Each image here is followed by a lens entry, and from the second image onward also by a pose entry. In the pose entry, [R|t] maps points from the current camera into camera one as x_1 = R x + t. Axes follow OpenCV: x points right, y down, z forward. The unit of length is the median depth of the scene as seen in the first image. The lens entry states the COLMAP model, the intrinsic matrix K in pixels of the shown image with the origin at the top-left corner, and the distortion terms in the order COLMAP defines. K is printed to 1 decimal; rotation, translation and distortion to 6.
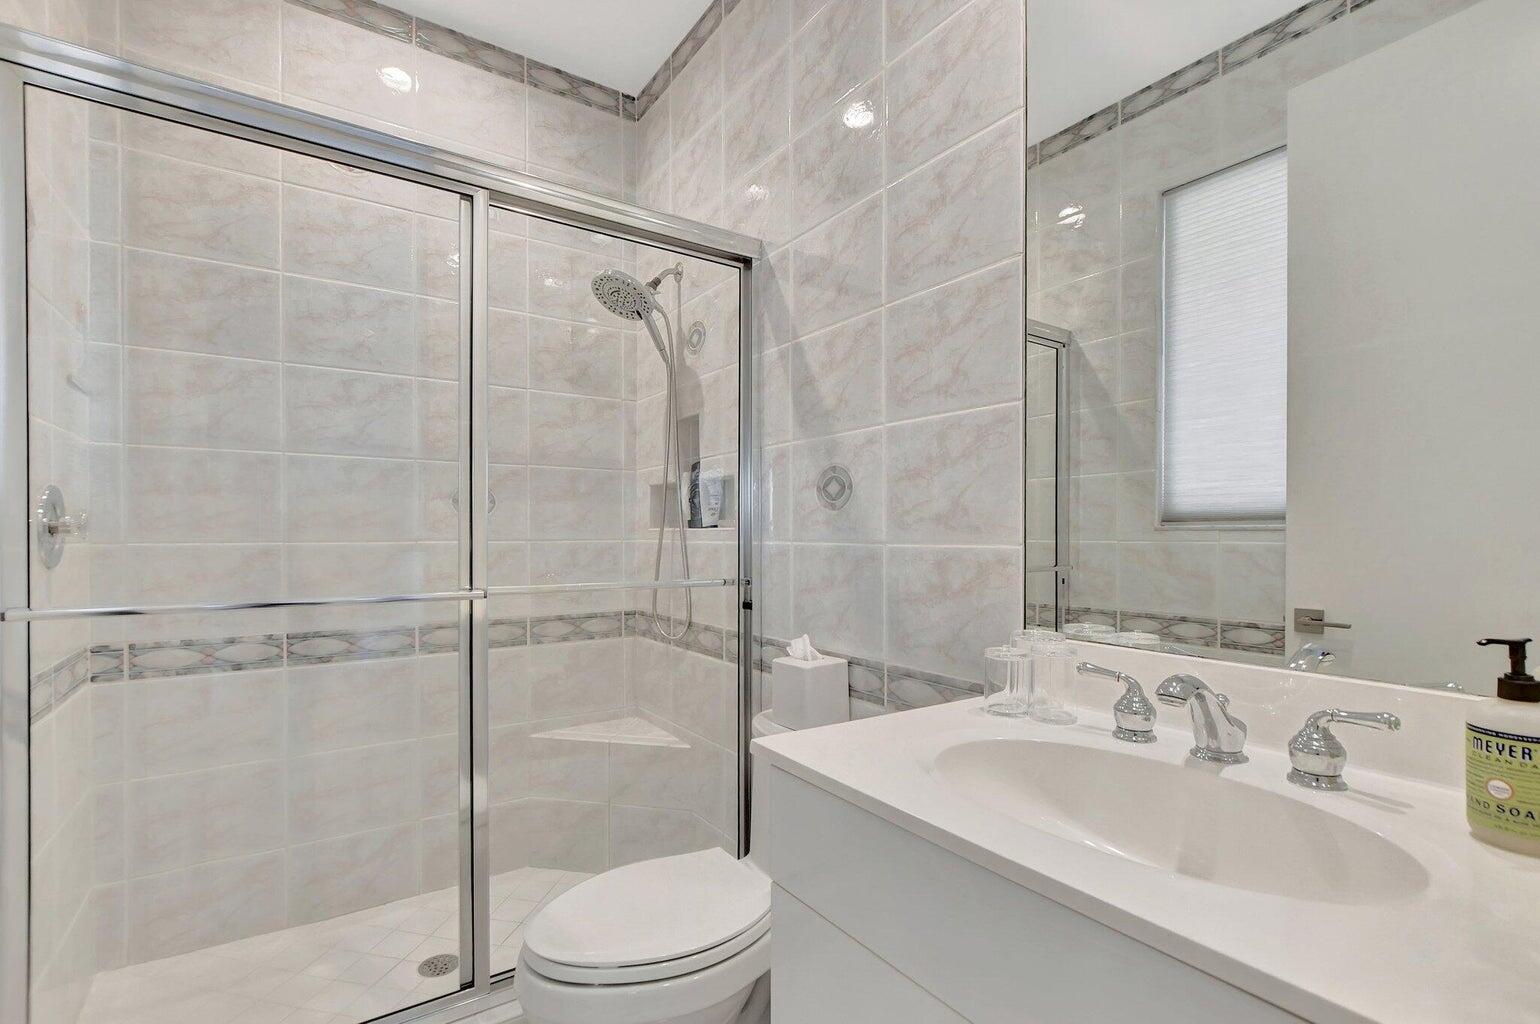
lens RADIAL K [[664.3, 0, 774.3], [0, 664.3, 541.4], [0, 0, 1]] dist [-0.018079, 0.000108]
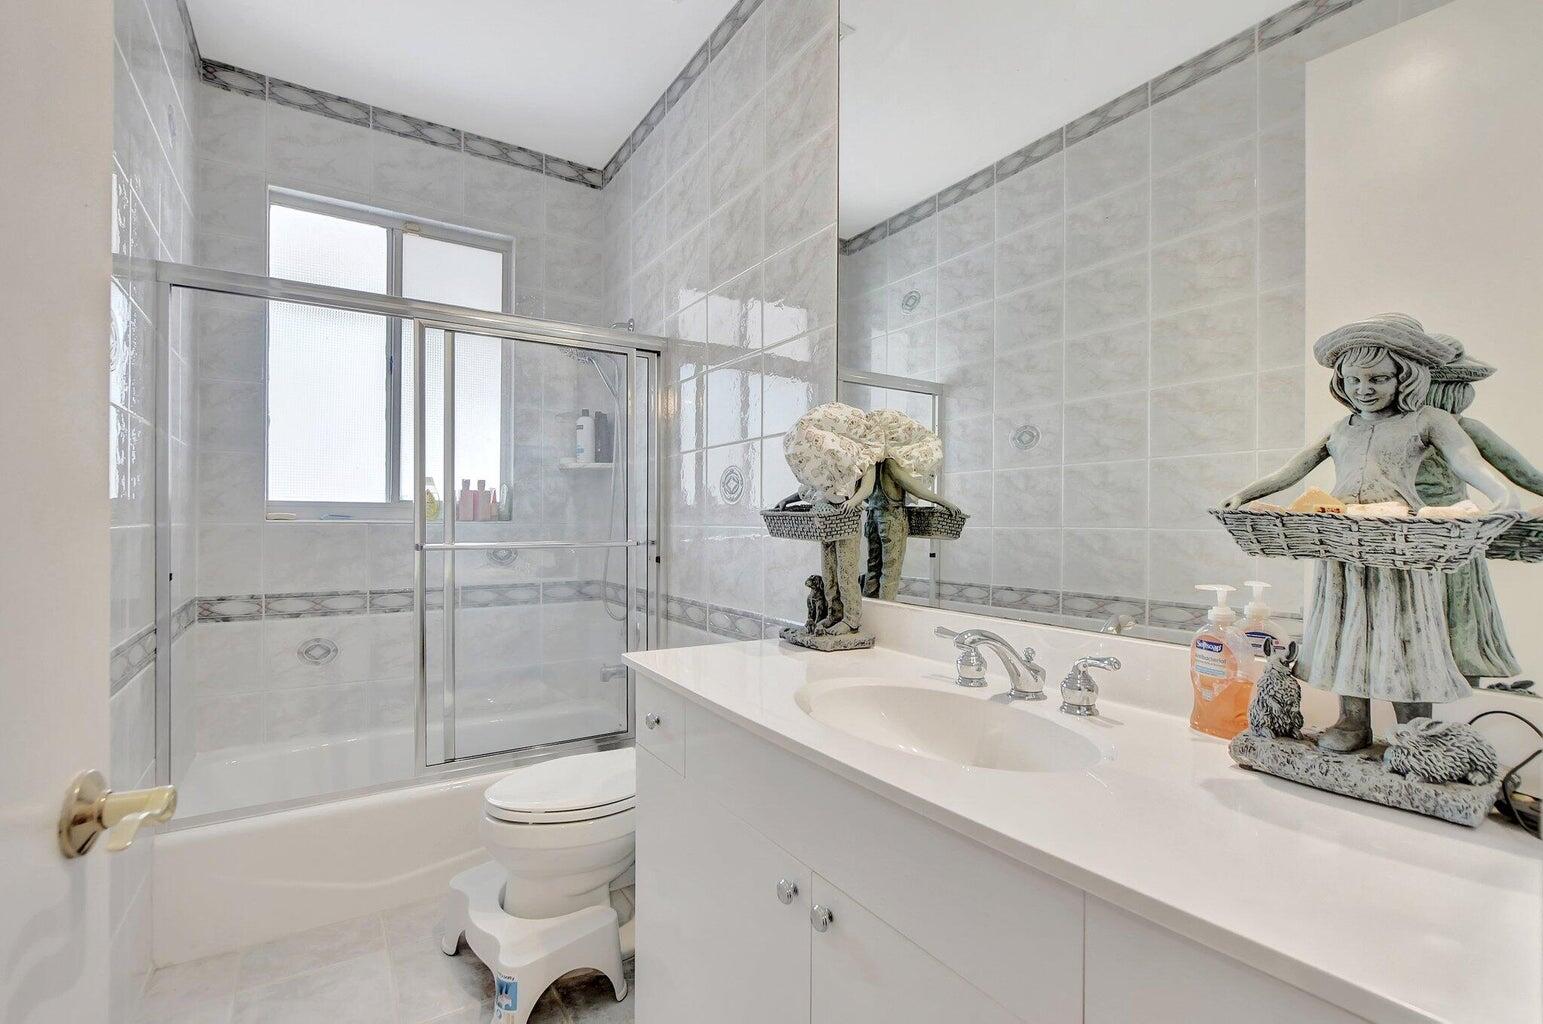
lens RADIAL K [[687.1, 0, 777.0], [0, 687.1, 516.6], [0, 0, 1]] dist [-0.031529, 0.000010]
pose [[0.998594, -0.001419, -0.052986, 0.246610], [0.000451, 0.999833, -0.018276, 0.001533], [0.053003, 0.018227, 0.998428, -0.332762]]
